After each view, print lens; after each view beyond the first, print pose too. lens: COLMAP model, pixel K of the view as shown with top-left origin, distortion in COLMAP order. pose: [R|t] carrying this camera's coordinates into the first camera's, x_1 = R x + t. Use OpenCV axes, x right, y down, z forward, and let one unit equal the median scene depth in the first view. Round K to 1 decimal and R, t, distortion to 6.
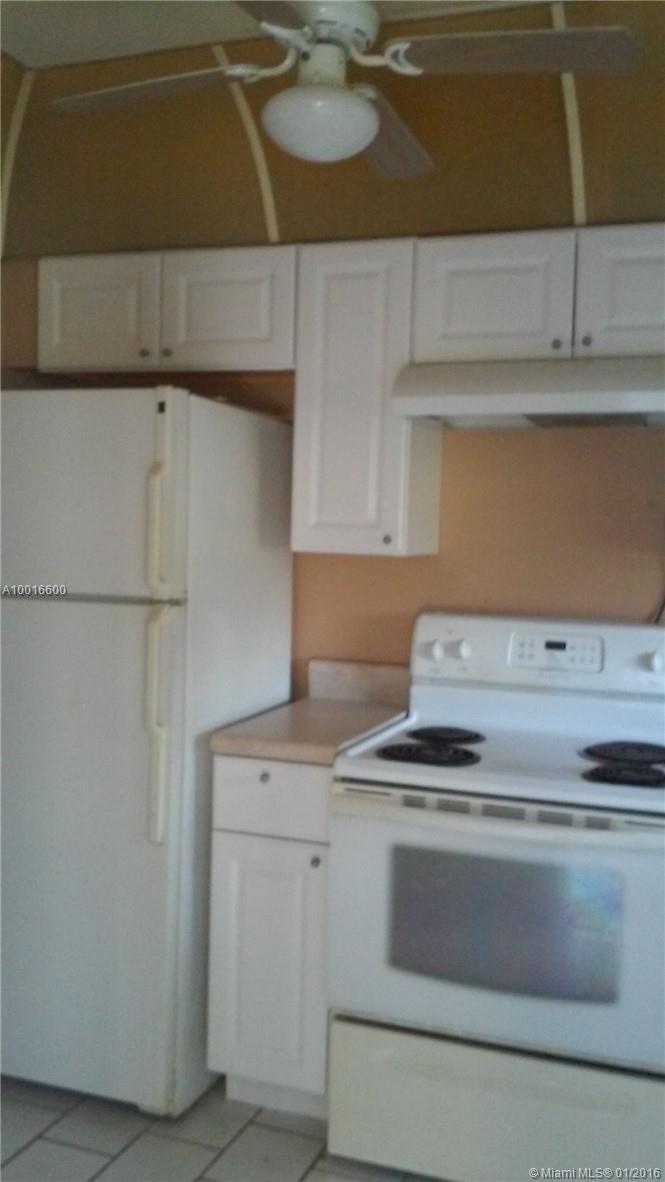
lens RADIAL K [[1149.6, 0, 332.5], [0, 1149.6, 591.0], [0, 0, 1]] dist [0.131724, -0.369221]
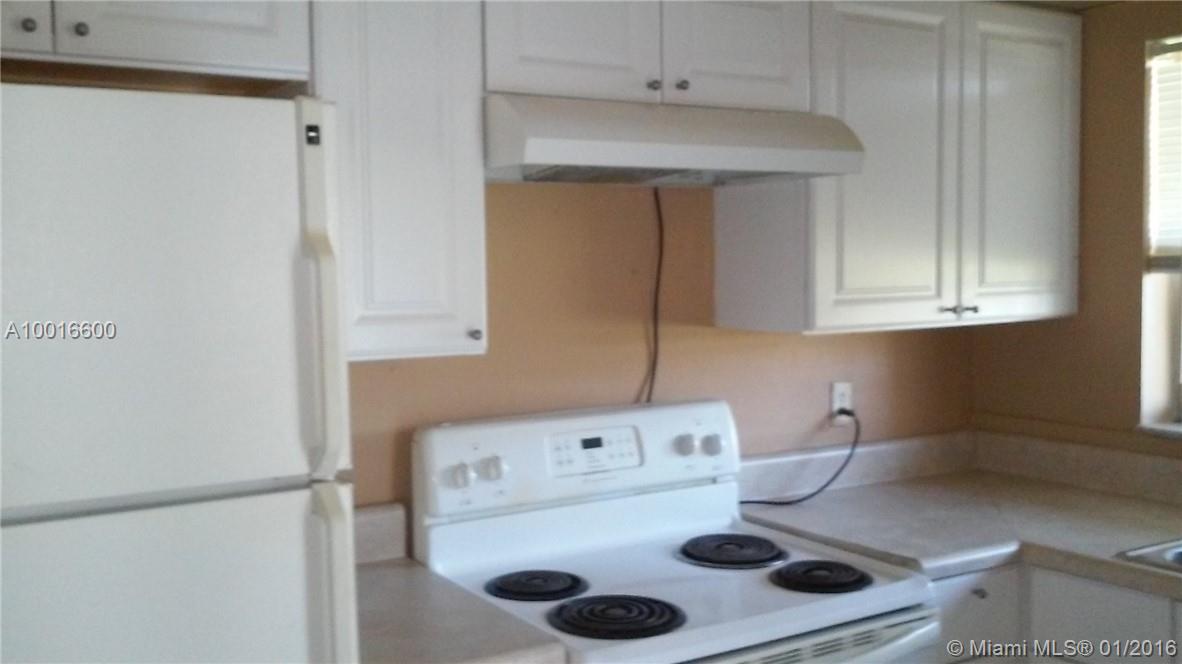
lens RADIAL K [[1149.6, 0, 591.0], [0, 1149.6, 332.0], [0, 0, 1]] dist [0.131724, -0.369221]
pose [[0.609568, -0.081458, 0.788537, -0.463451], [0.077348, 0.996072, 0.043104, -0.069749], [-0.788951, 0.034717, 0.613475, 0.491272]]
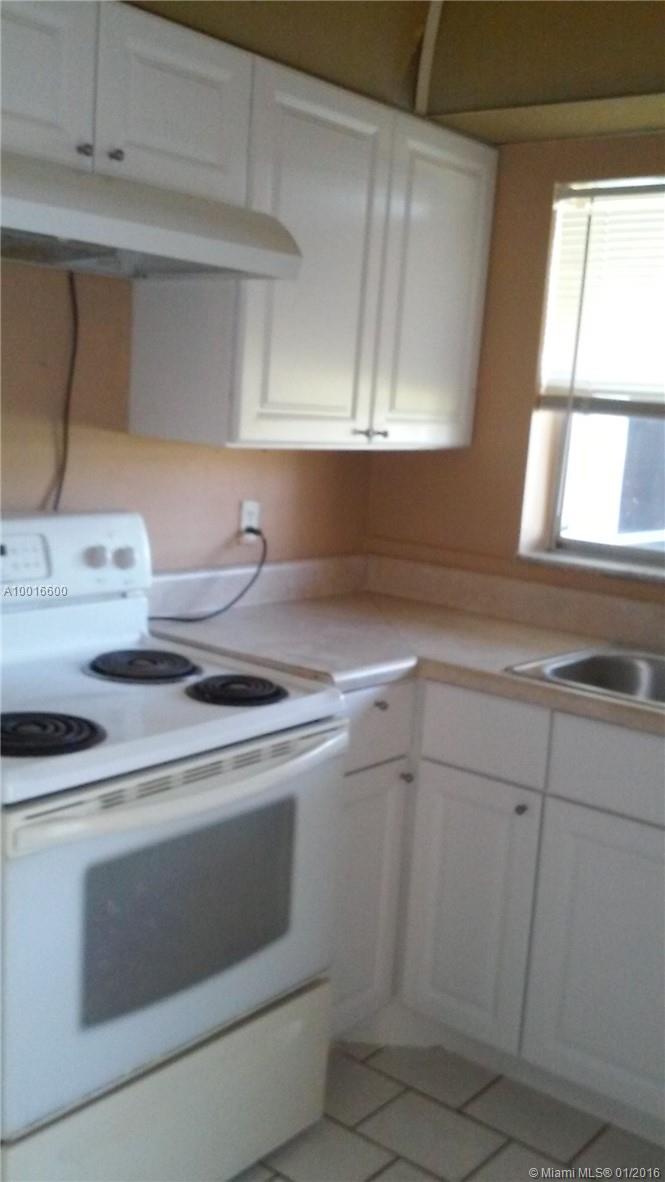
lens RADIAL K [[1149.6, 0, 332.5], [0, 1149.6, 591.0], [0, 0, 1]] dist [0.131724, -0.369221]
pose [[0.328960, -0.158068, 0.931021, -0.452689], [-0.000288, 0.985875, 0.167483, -0.054958], [-0.944344, -0.055363, 0.324268, 0.546916]]
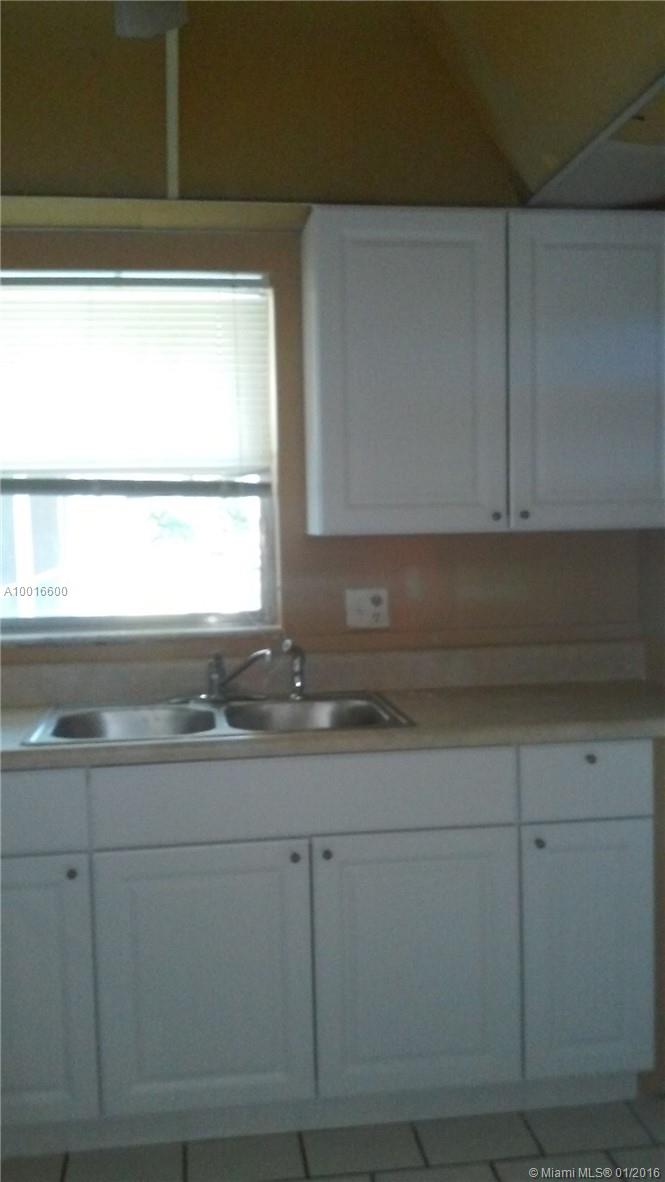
lens RADIAL K [[1149.6, 0, 332.5], [0, 1149.6, 591.0], [0, 0, 1]] dist [0.131724, -0.369221]
pose [[-0.462086, -0.075141, 0.883646, -0.480706], [0.063624, 0.991028, 0.117543, -0.053747], [-0.884550, 0.110535, -0.453159, 0.864221]]
